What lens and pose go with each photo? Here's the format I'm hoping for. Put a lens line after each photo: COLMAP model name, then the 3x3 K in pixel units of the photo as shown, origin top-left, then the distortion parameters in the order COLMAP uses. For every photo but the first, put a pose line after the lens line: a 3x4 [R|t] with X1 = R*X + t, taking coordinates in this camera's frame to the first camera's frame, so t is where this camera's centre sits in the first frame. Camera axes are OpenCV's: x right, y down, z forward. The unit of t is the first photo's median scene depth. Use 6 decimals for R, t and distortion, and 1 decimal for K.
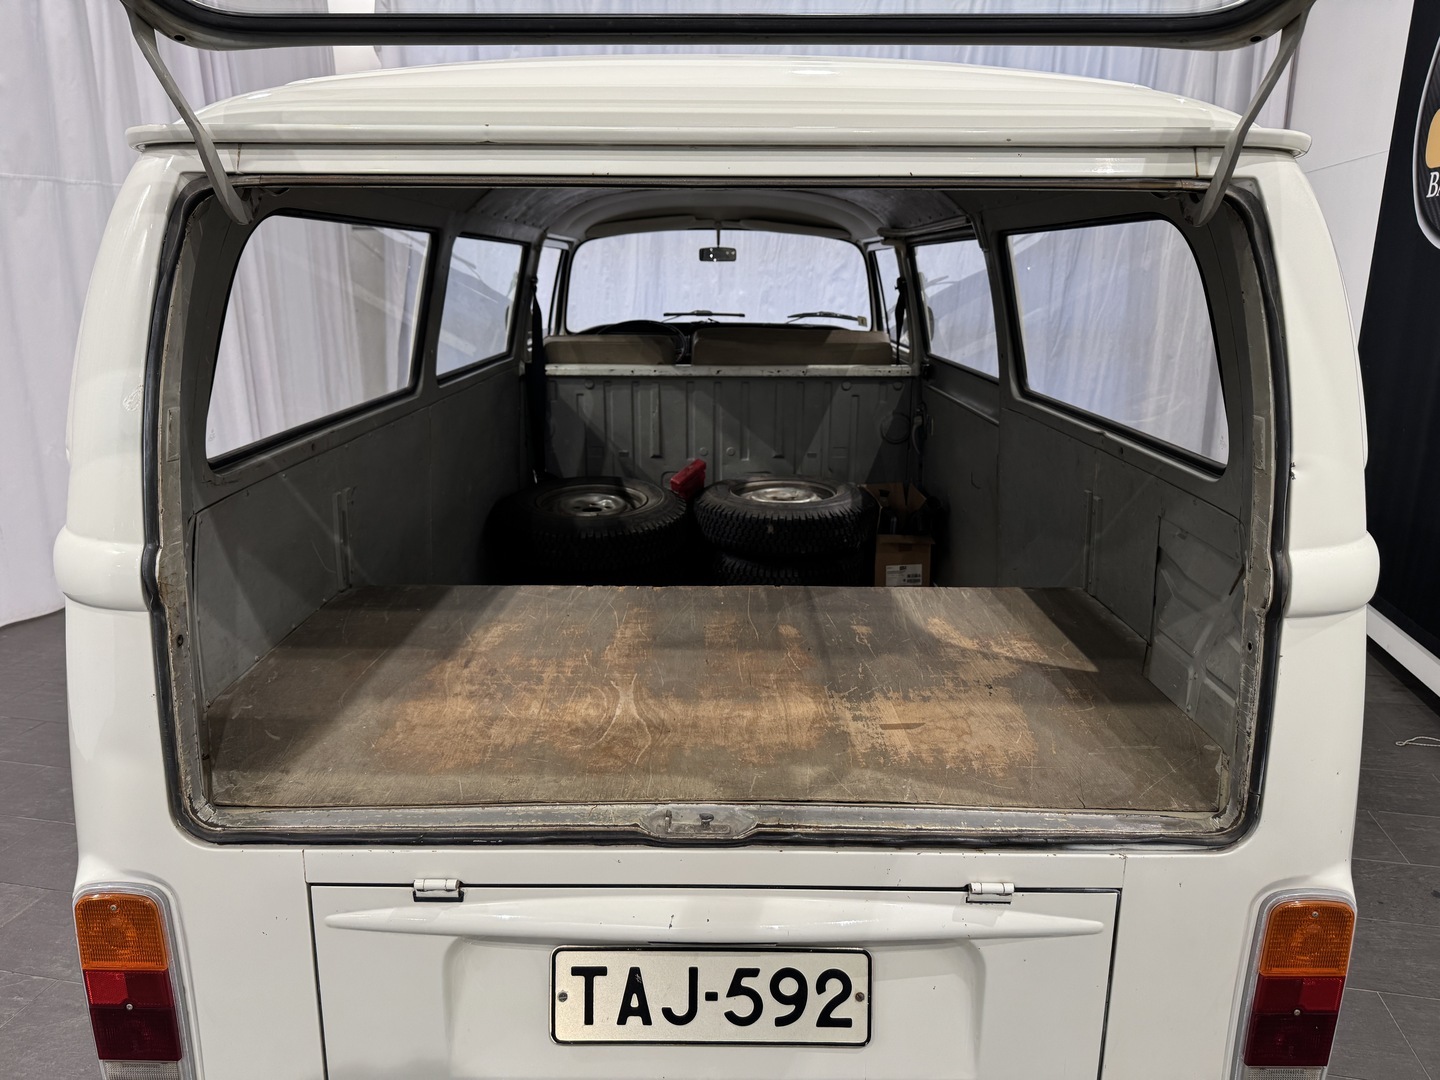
lens RADIAL K [[1014.3, 0, 764.0], [0, 1014.3, 538.5], [0, 0, 1]] dist [-0.007275, -0.004489]
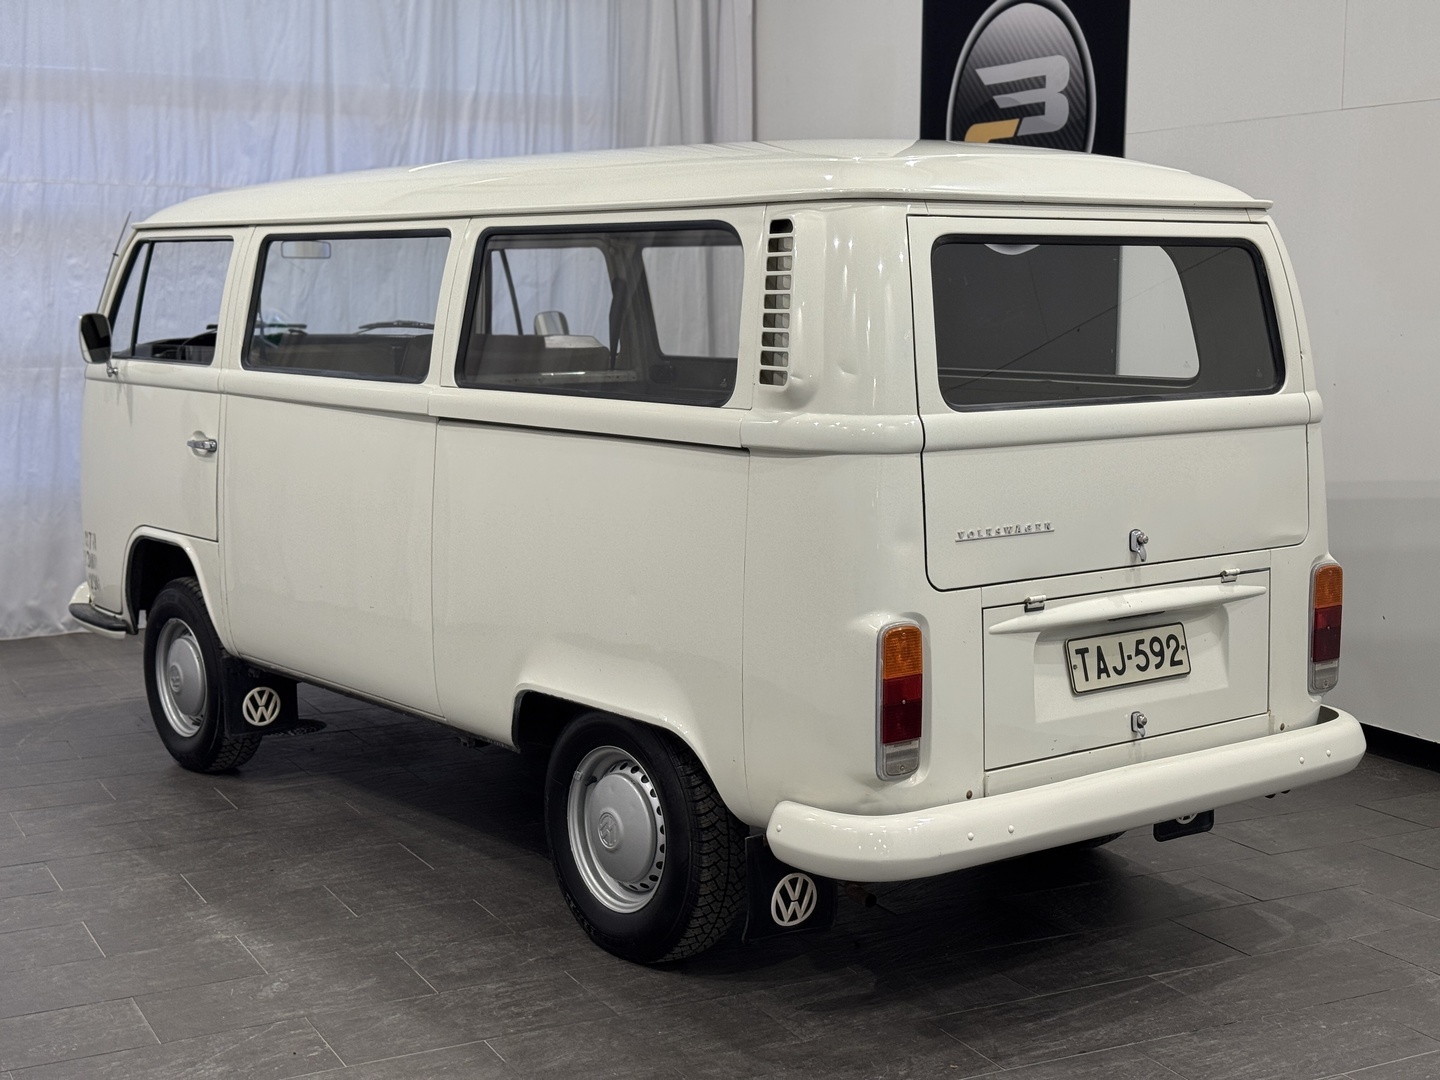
lens RADIAL K [[1997.7, 0, 720.0], [0, 1997.7, 540.0], [0, 0, 1]] dist [0.136471, -0.003428]
pose [[0.776923, -0.082018, 0.624231, -2.848231], [0.161345, 0.984306, -0.071483, 0.384765], [-0.608571, 0.156253, 0.777963, -1.383748]]
